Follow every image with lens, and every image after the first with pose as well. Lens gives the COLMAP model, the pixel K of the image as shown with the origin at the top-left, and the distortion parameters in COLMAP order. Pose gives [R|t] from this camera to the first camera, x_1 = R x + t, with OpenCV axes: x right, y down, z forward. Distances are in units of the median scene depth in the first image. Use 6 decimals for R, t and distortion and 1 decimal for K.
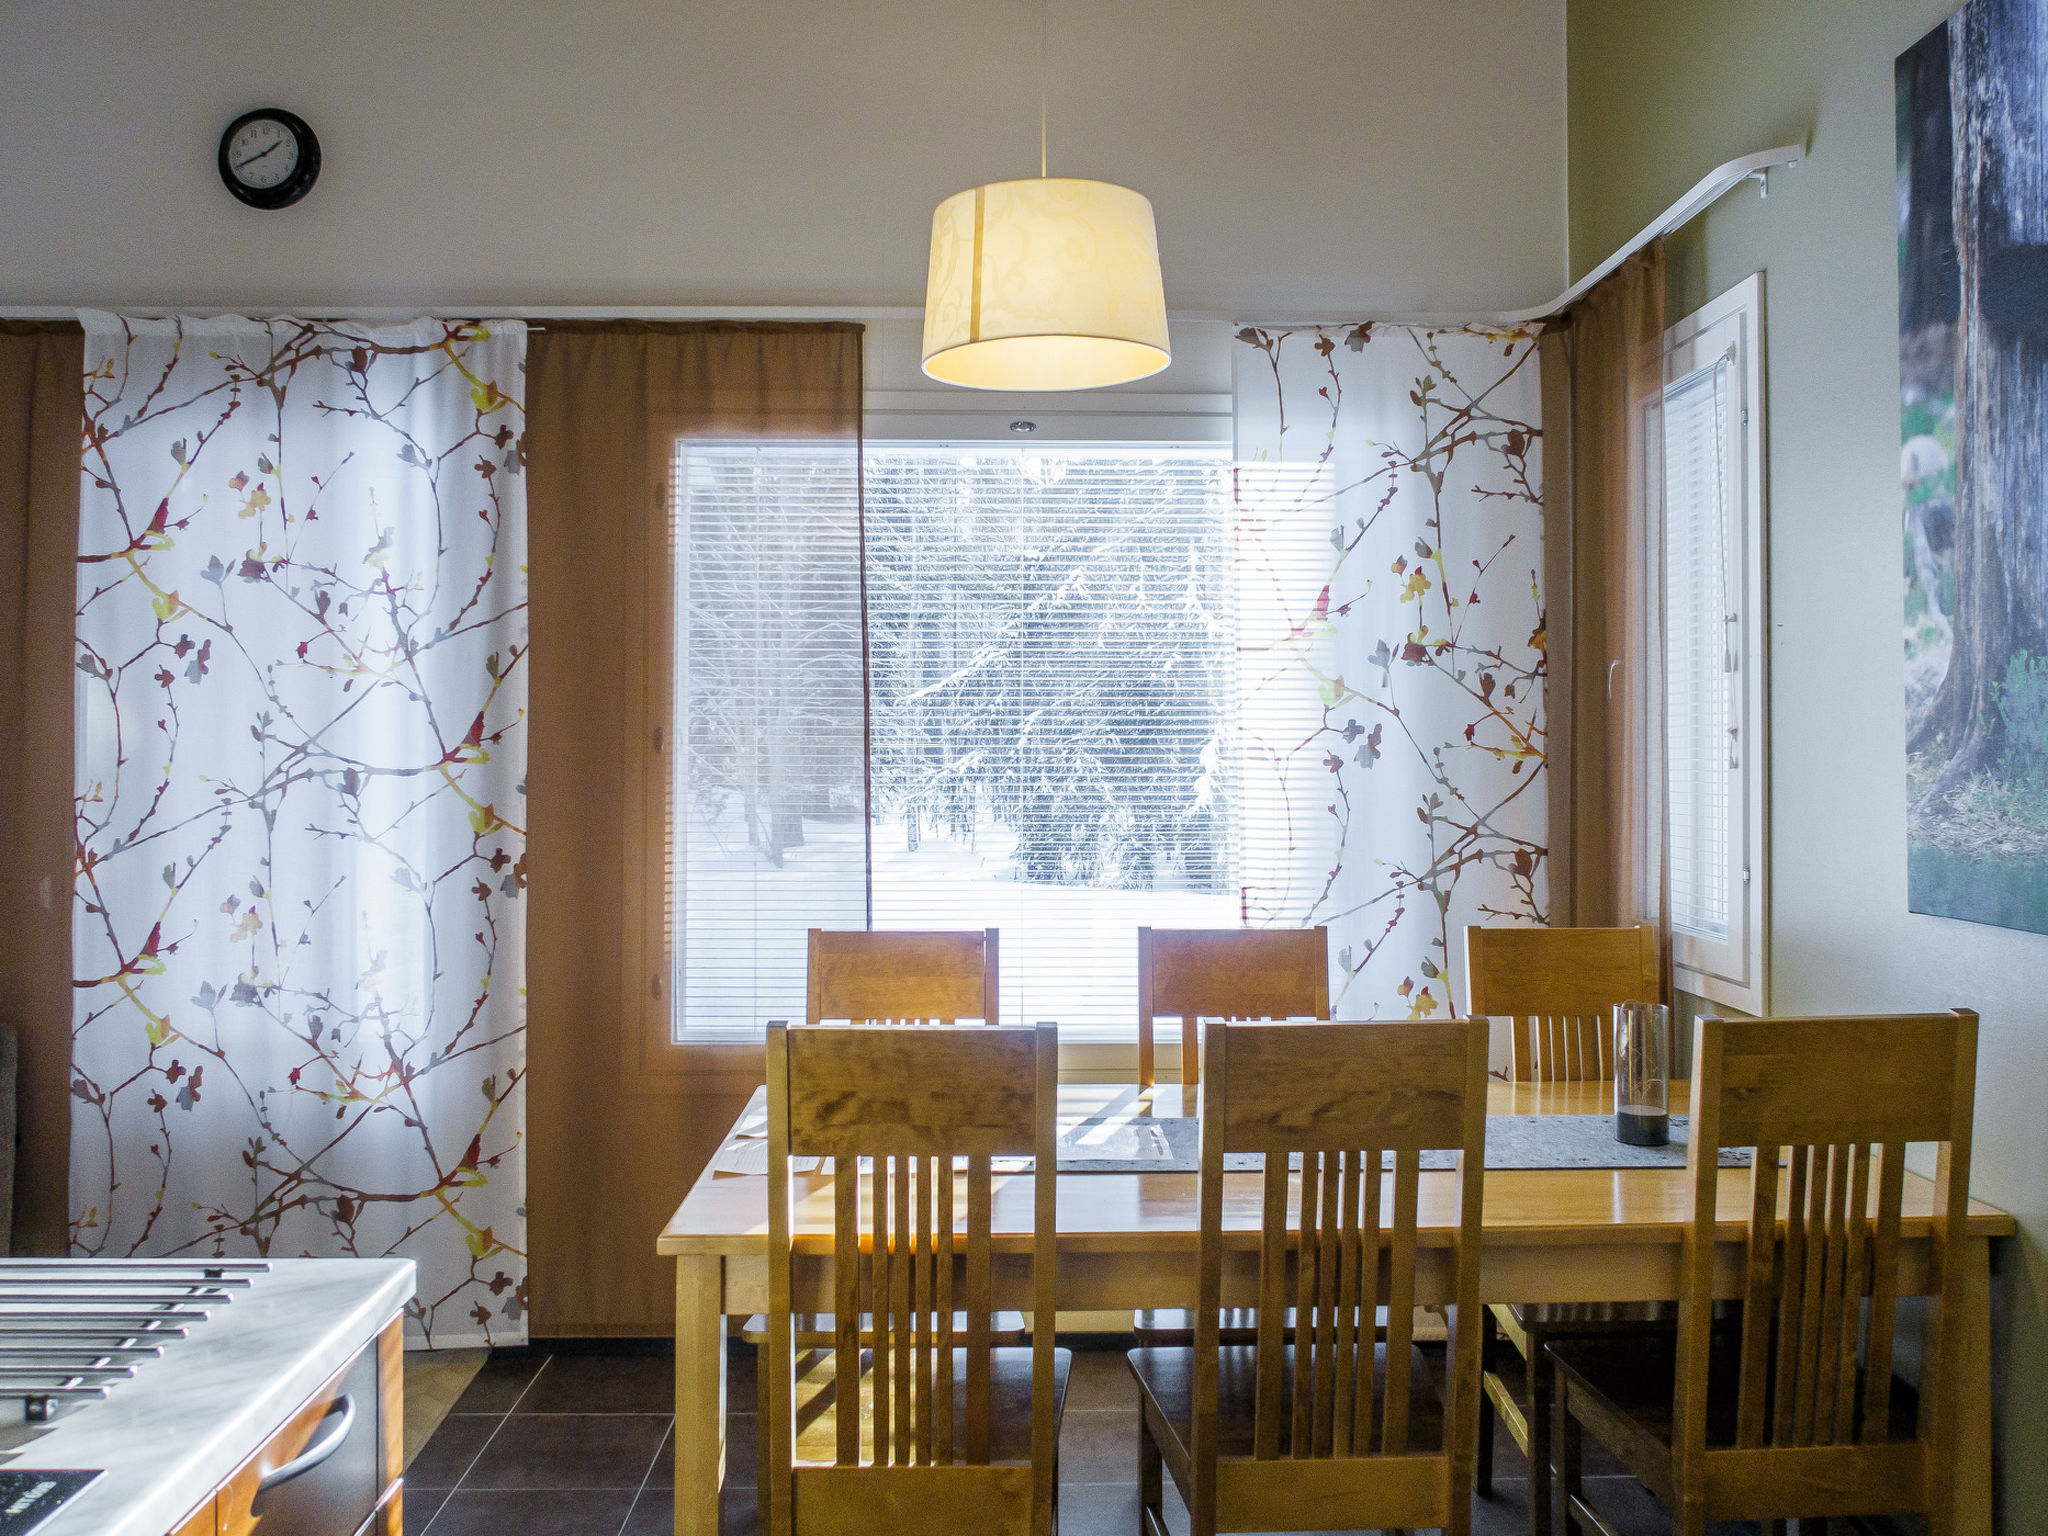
lens RADIAL K [[1646.5, 0, 1024.0], [0, 1646.5, 768.0], [0, 0, 1]] dist [-0.015959, 0.005727]
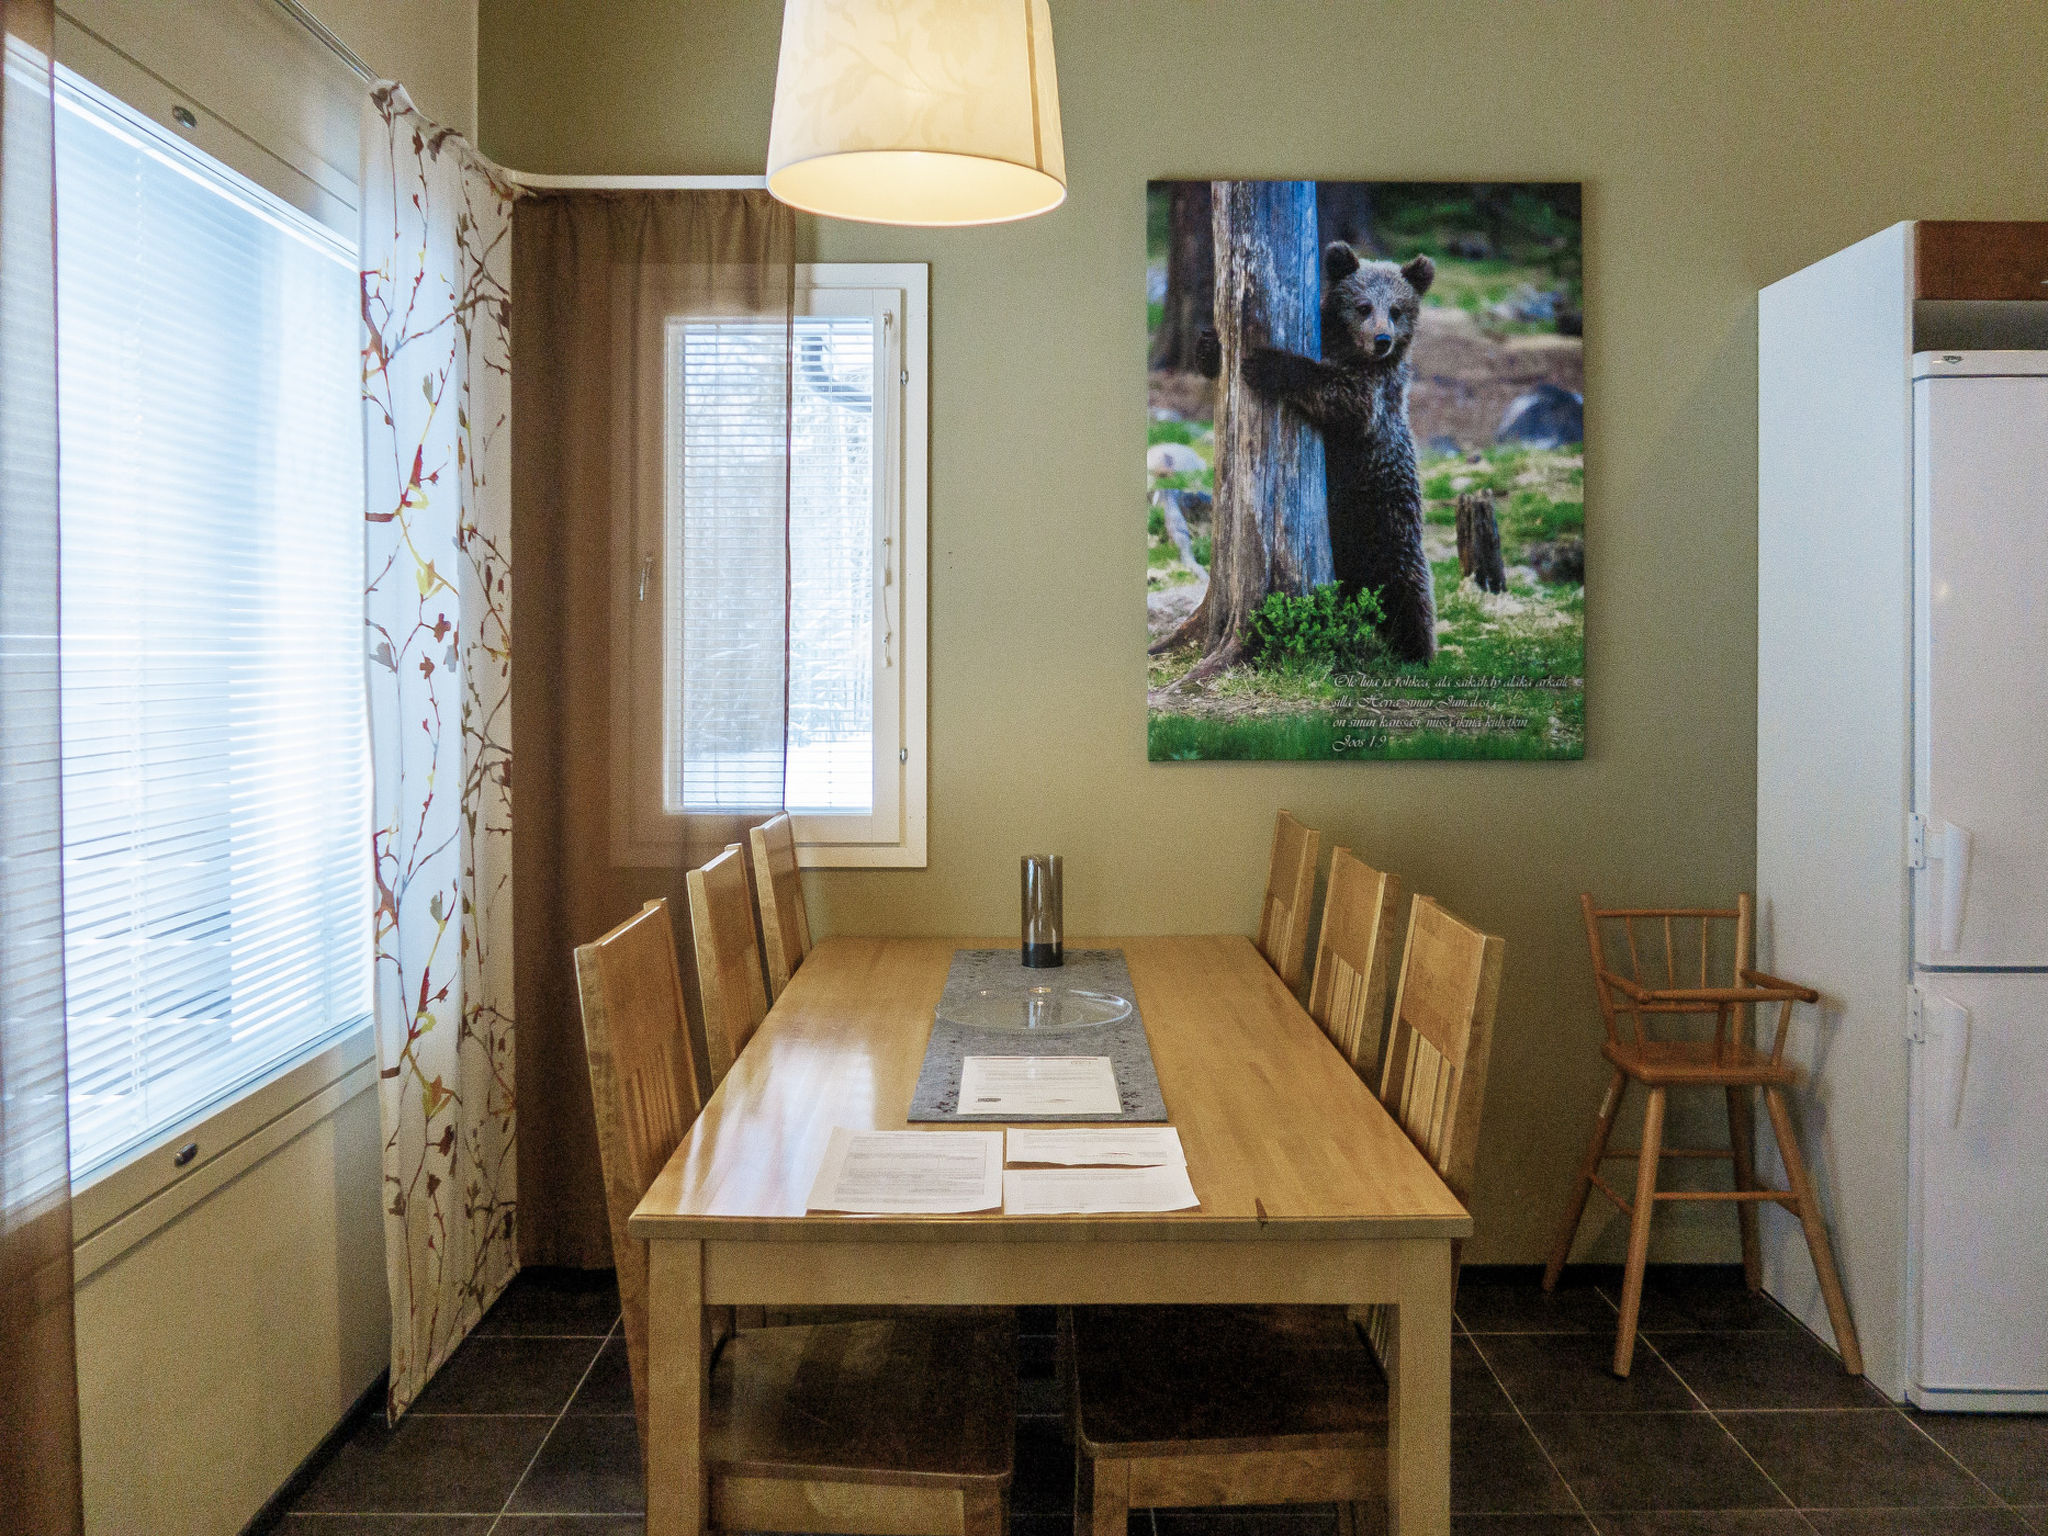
lens RADIAL K [[1646.5, 0, 1024.0], [0, 1646.5, 768.0], [0, 0, 1]] dist [-0.015959, 0.005727]
pose [[0.013430, -0.031633, 0.999409, -1.030201], [0.011082, 0.999443, 0.031485, 0.049476], [-0.999848, 0.010653, 0.013773, 1.175497]]
